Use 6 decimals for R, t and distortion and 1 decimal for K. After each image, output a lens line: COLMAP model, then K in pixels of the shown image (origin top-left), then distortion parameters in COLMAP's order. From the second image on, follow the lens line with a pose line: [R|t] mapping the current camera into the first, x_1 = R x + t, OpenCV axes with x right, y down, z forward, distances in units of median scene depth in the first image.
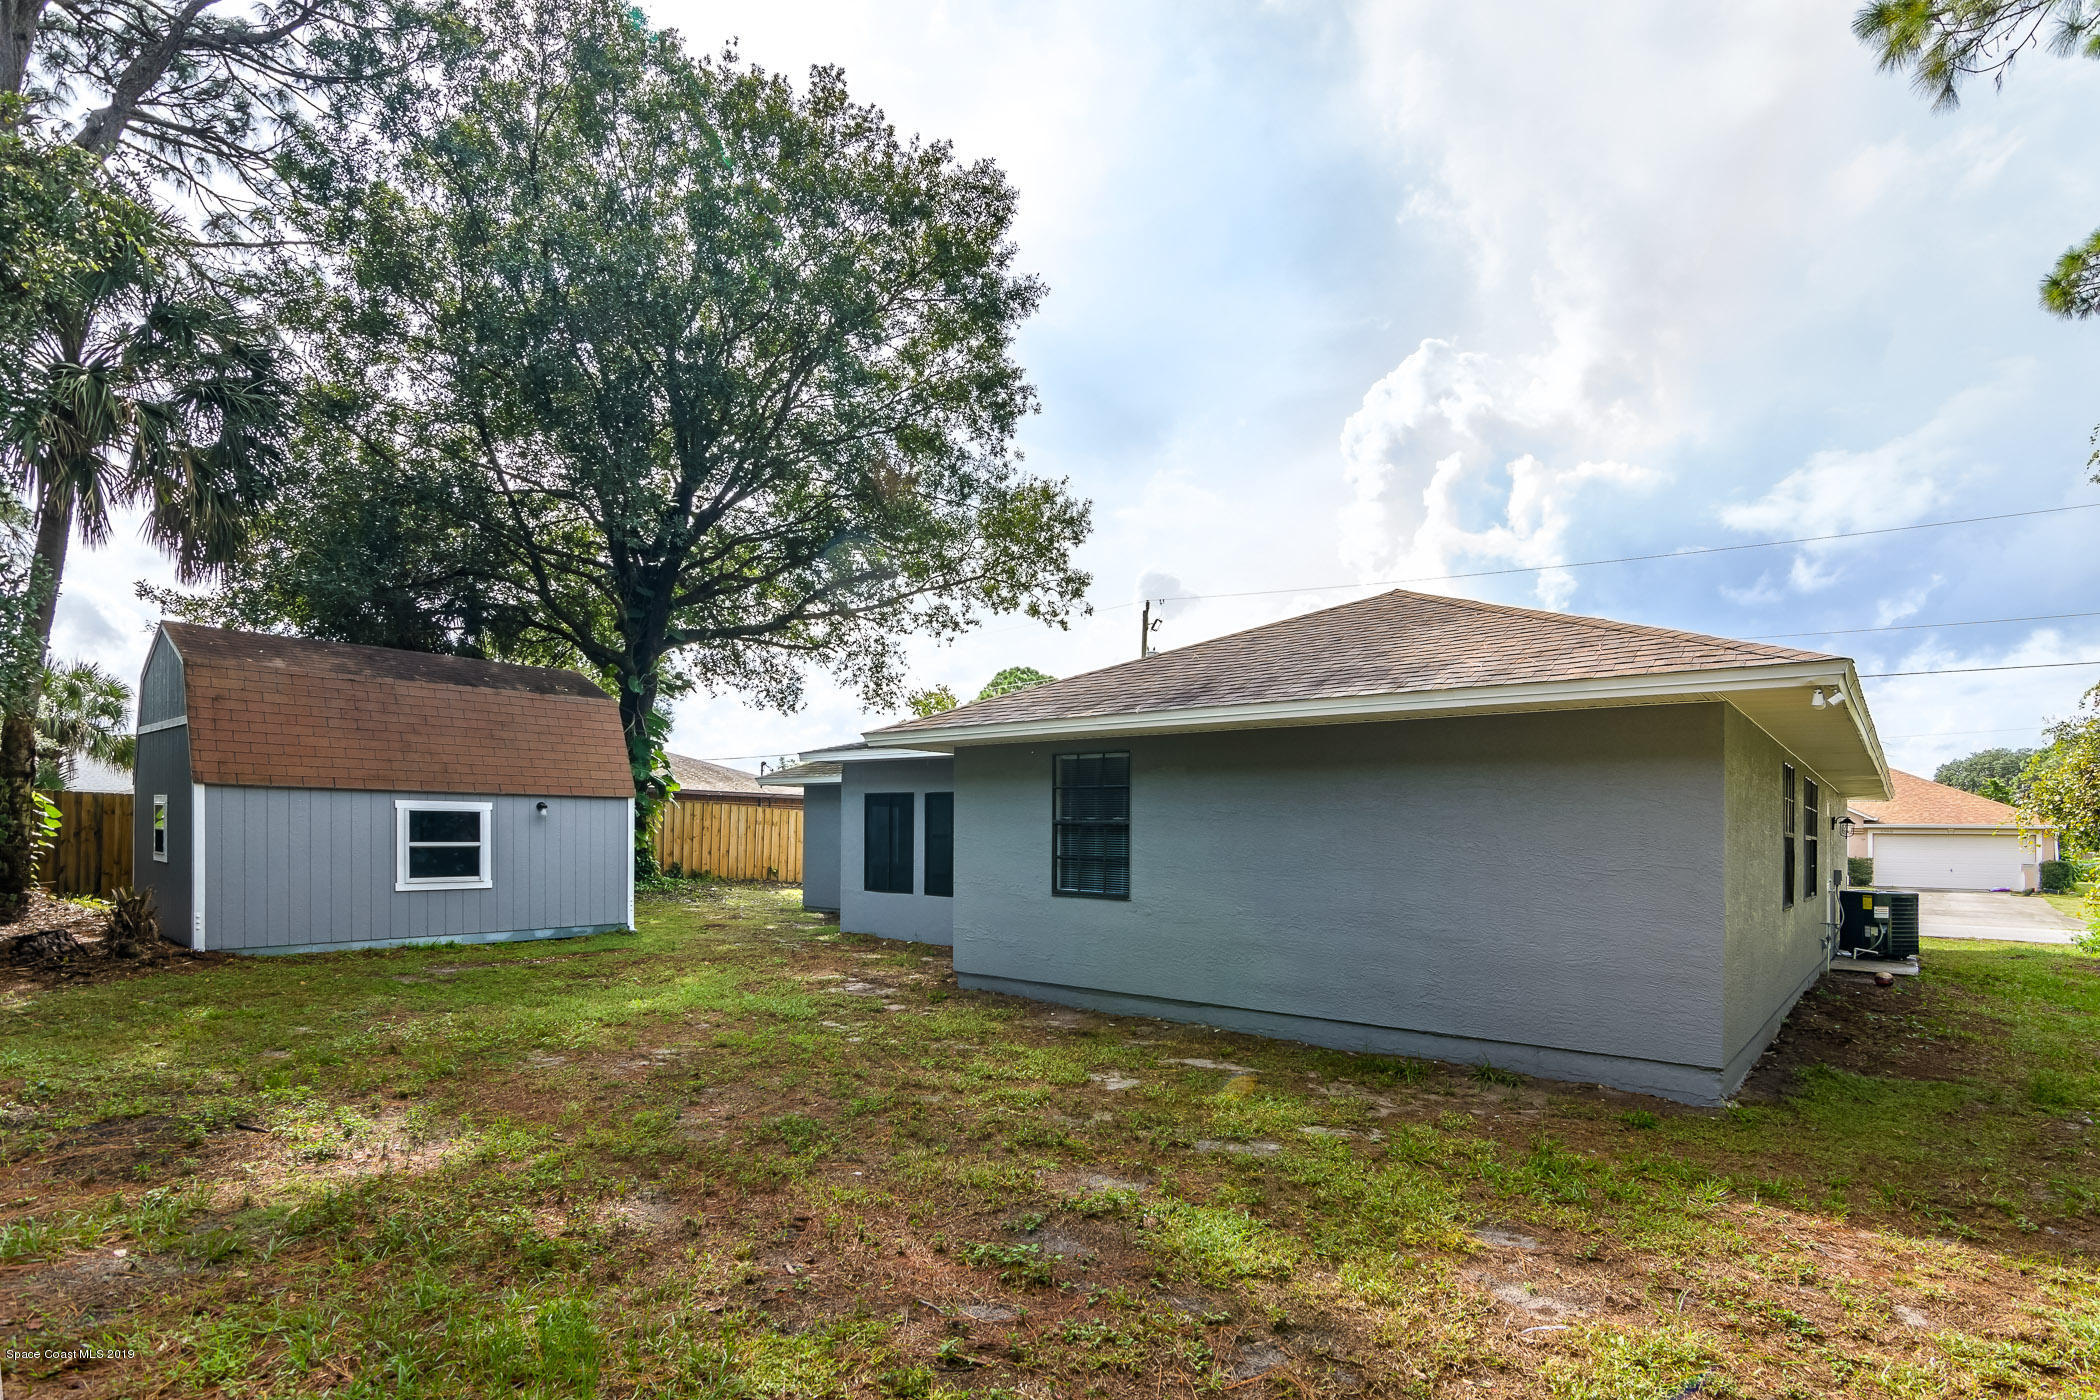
lens RADIAL K [[1061.9, 0, 1050.0], [0, 1061.9, 700.0], [0, 0, 1]] dist [0.000219, -0.000078]
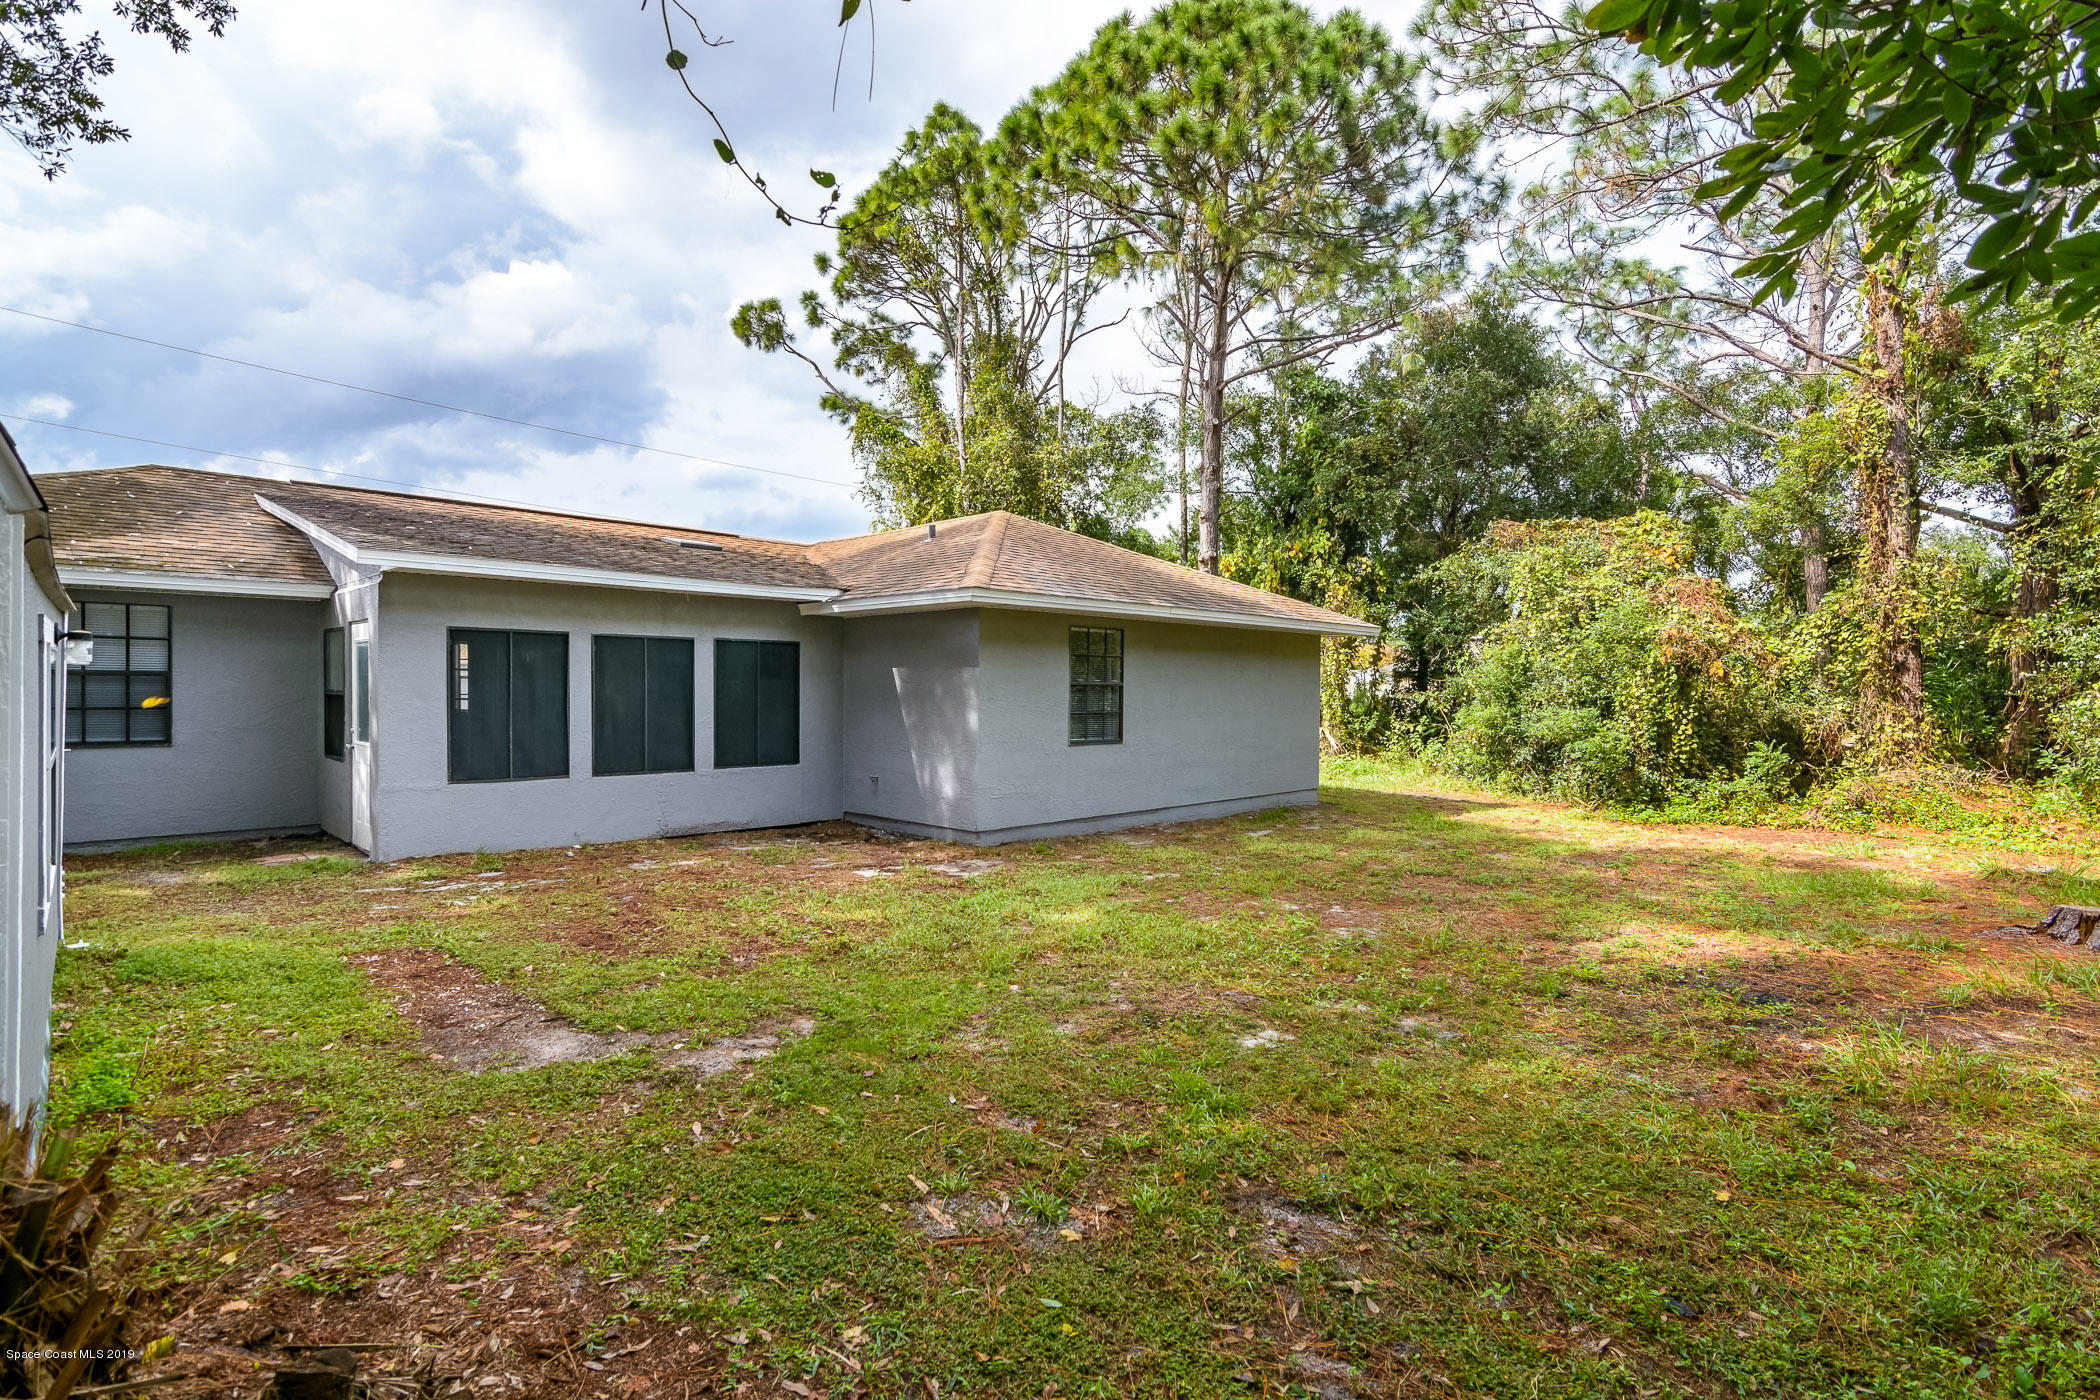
lens RADIAL K [[1061.9, 0, 1050.0], [0, 1061.9, 700.0], [0, 0, 1]] dist [0.000219, -0.000078]
pose [[0.089231, -0.021902, 0.995770, -1.175973], [-0.134913, 0.990278, 0.033871, 0.095996], [-0.986832, -0.137364, 0.085409, 0.922730]]
